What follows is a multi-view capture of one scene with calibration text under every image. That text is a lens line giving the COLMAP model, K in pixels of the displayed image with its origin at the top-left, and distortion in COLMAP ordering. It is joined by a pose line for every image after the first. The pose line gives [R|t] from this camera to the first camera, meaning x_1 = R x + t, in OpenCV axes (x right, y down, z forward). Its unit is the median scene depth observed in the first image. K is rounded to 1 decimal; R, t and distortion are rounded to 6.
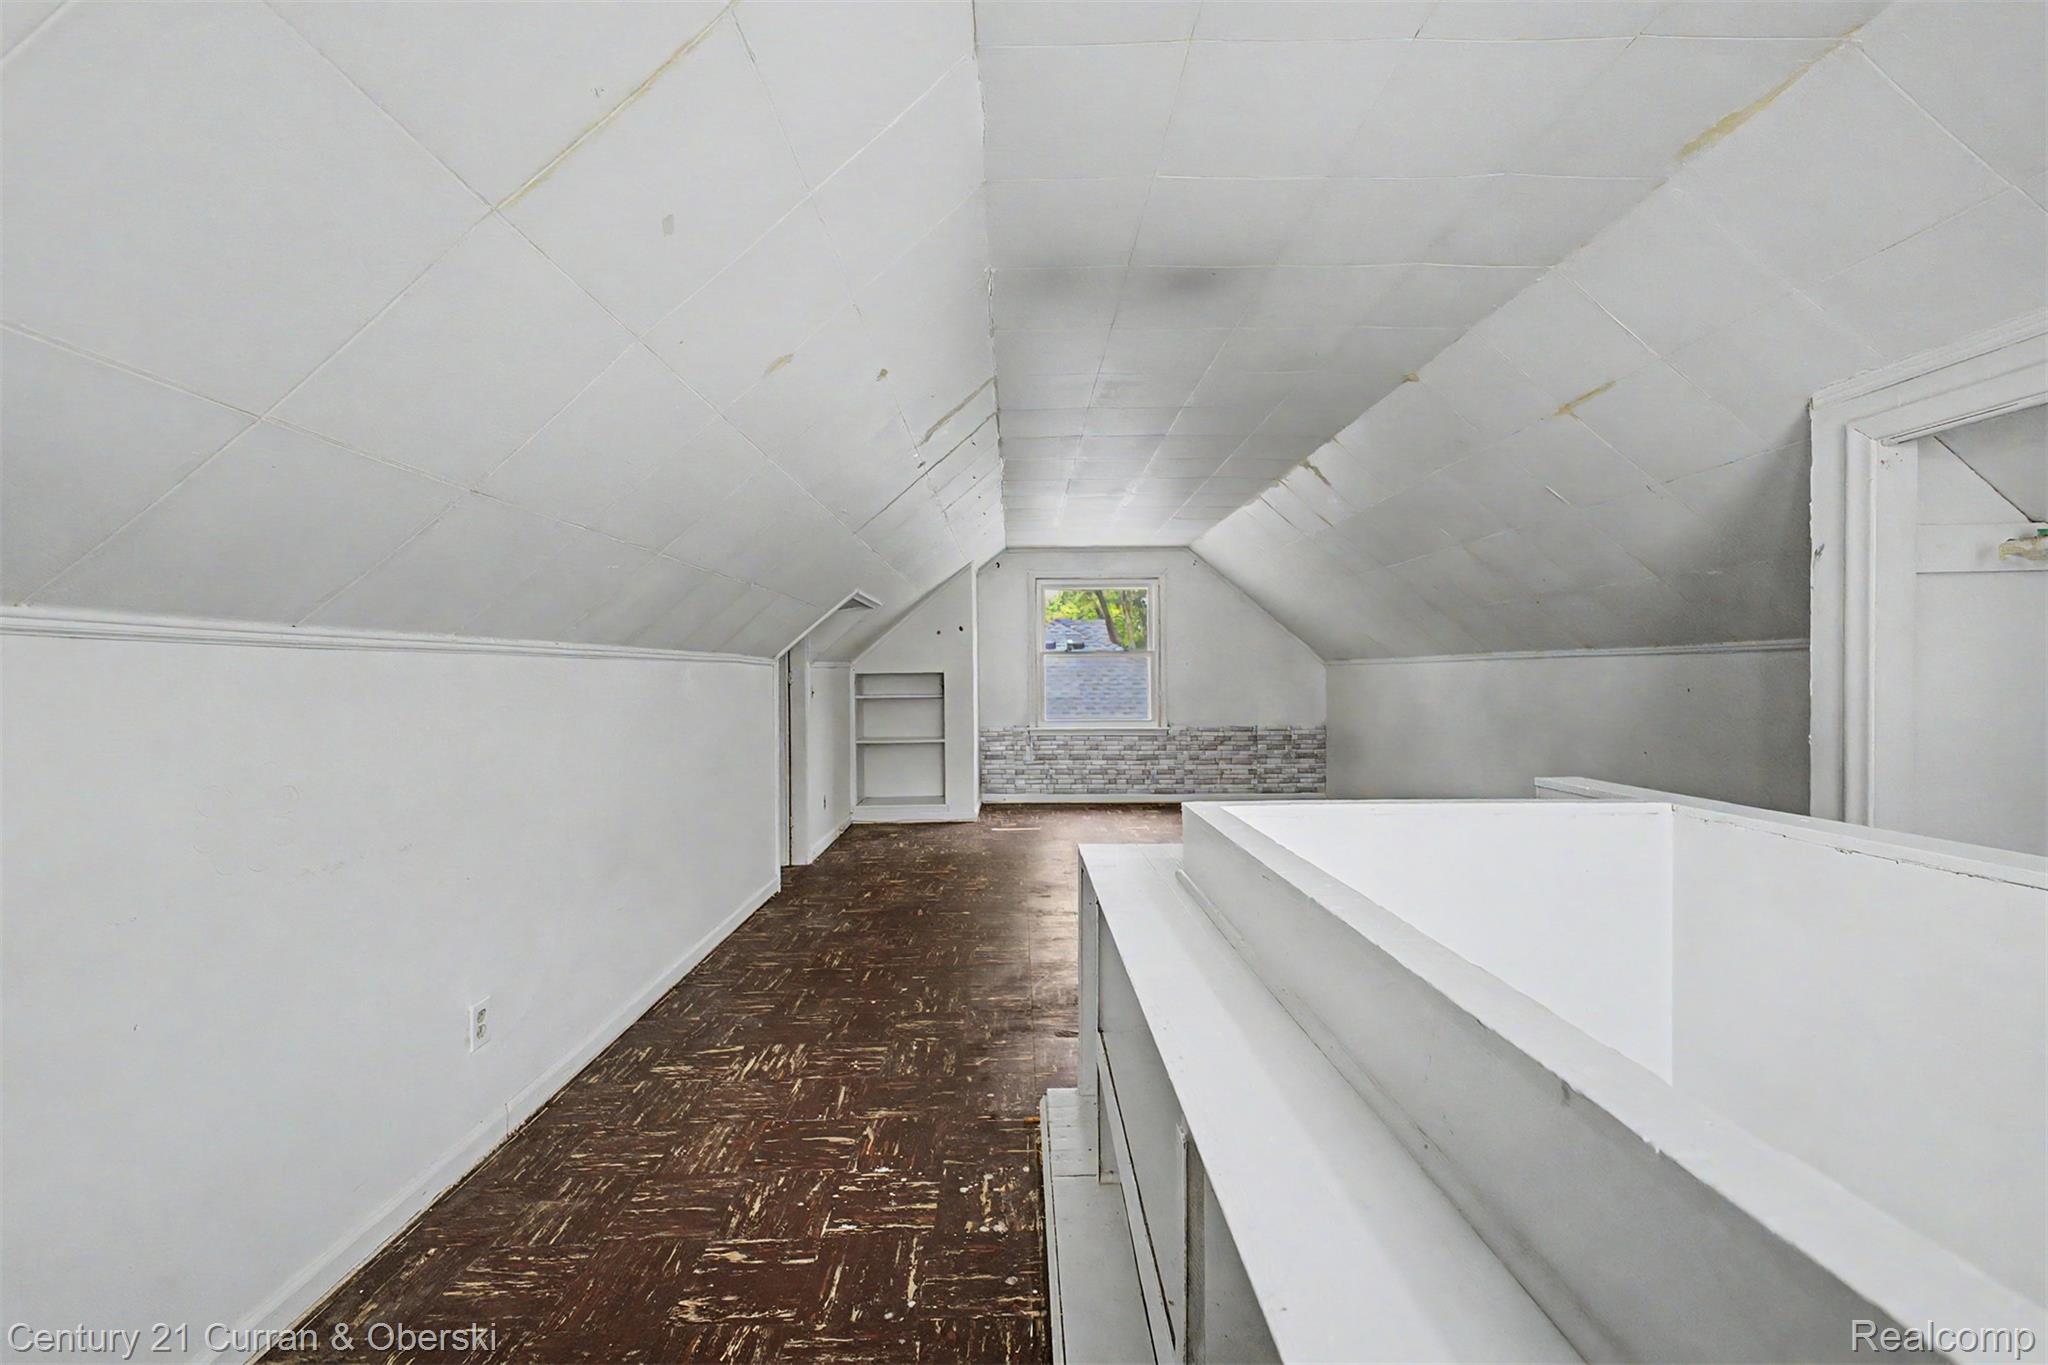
lens RADIAL K [[811.5, 0, 1038.2], [0, 811.5, 681.7], [0, 0, 1]] dist [0.016223, -0.006046]
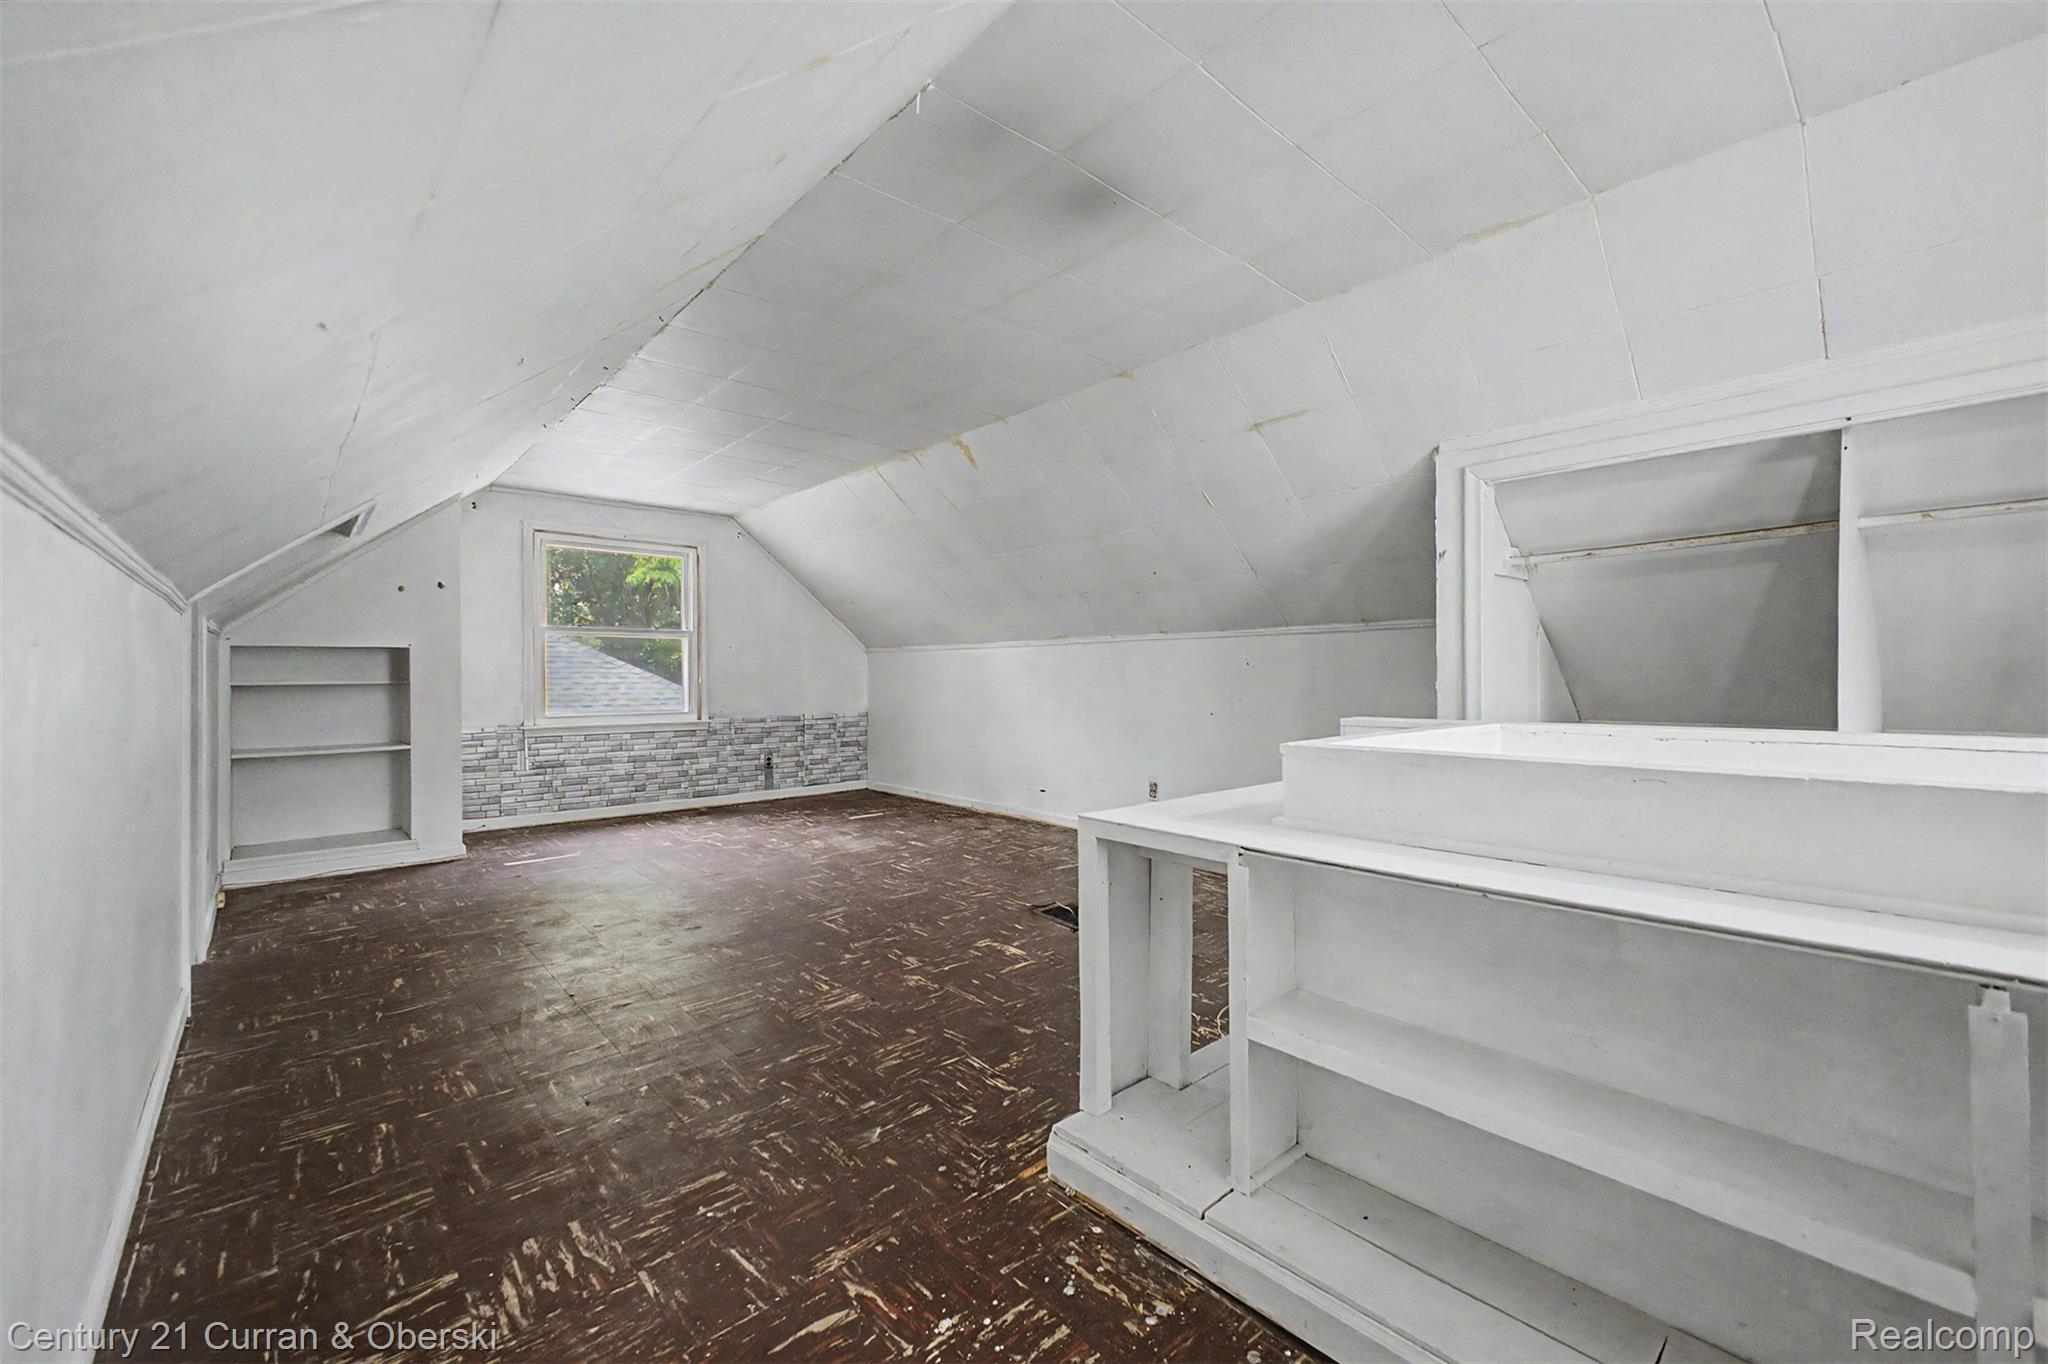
lens RADIAL K [[811.5, 0, 1019.9], [0, 811.5, 673.7], [0, 0, 1]] dist [0.016223, -0.006046]
pose [[0.759963, 0.003027, 0.649959, -0.165323], [0.005379, 0.999926, -0.010945, 0.018967], [-0.649944, 0.011814, 0.759890, 0.124115]]
